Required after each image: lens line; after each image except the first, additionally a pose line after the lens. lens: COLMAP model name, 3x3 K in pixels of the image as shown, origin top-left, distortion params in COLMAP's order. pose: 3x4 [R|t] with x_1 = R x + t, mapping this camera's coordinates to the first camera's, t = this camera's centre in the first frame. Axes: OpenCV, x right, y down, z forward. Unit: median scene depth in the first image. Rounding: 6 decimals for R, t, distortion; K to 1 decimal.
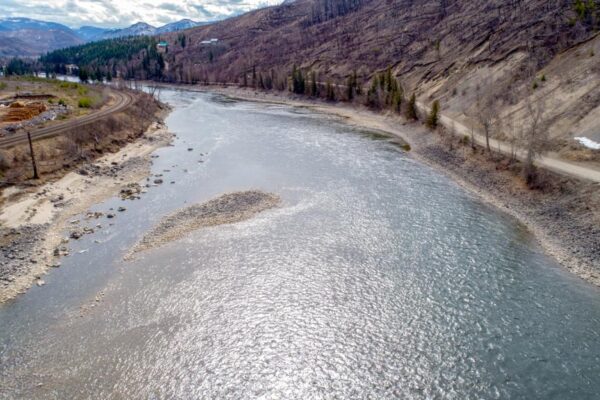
lens RADIAL K [[469.5, 0, 300.5], [0, 469.5, 200.4], [0, 0, 1]] dist [-0.009086, -0.000546]
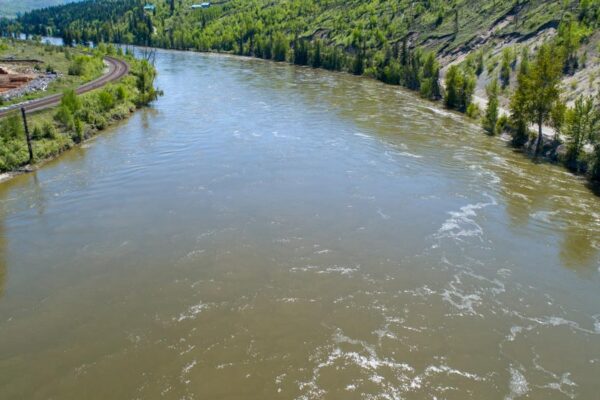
lens RADIAL K [[469.5, 0, 298.8], [0, 469.5, 200.4], [0, 0, 1]] dist [-0.009086, -0.000546]
pose [[0.999358, 0.017371, 0.031322, -0.037907], [-0.019279, 0.997911, 0.061666, -0.014612], [-0.030185, -0.062230, 0.997605, 0.047787]]
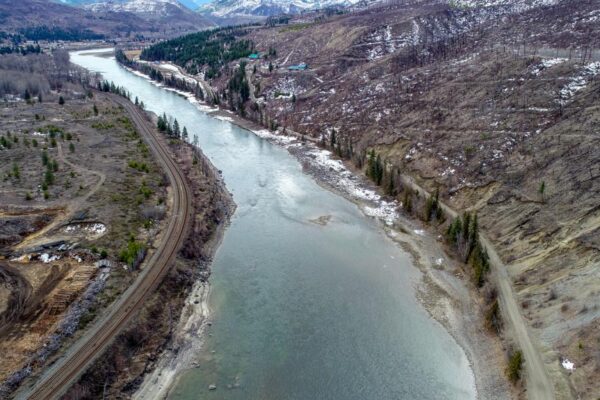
lens RADIAL K [[469.5, 0, 302.9], [0, 469.5, 199.9], [0, 0, 1]] dist [-0.009086, -0.000546]
pose [[0.979332, 0.093438, -0.179381, 0.029691], [-0.082482, 0.994297, 0.067605, -0.289518], [0.184675, -0.051412, 0.981454, 0.109536]]
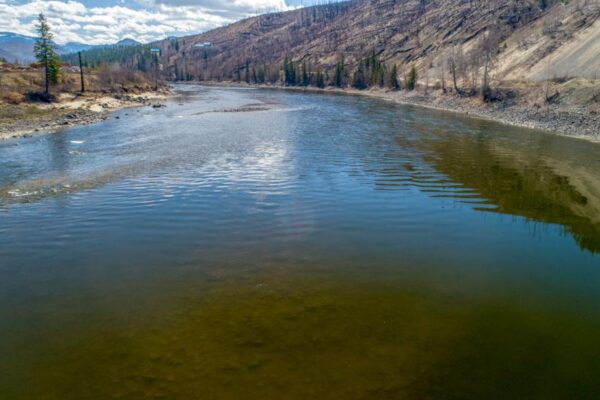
lens RADIAL K [[469.5, 0, 301.2], [0, 469.5, 198.7], [0, 0, 1]] dist [-0.009086, -0.000546]
pose [[0.999448, 0.006186, 0.032633, -0.014325], [-0.004829, 0.999127, -0.041503, 0.098465], [-0.032861, 0.041323, 0.998605, -0.076914]]
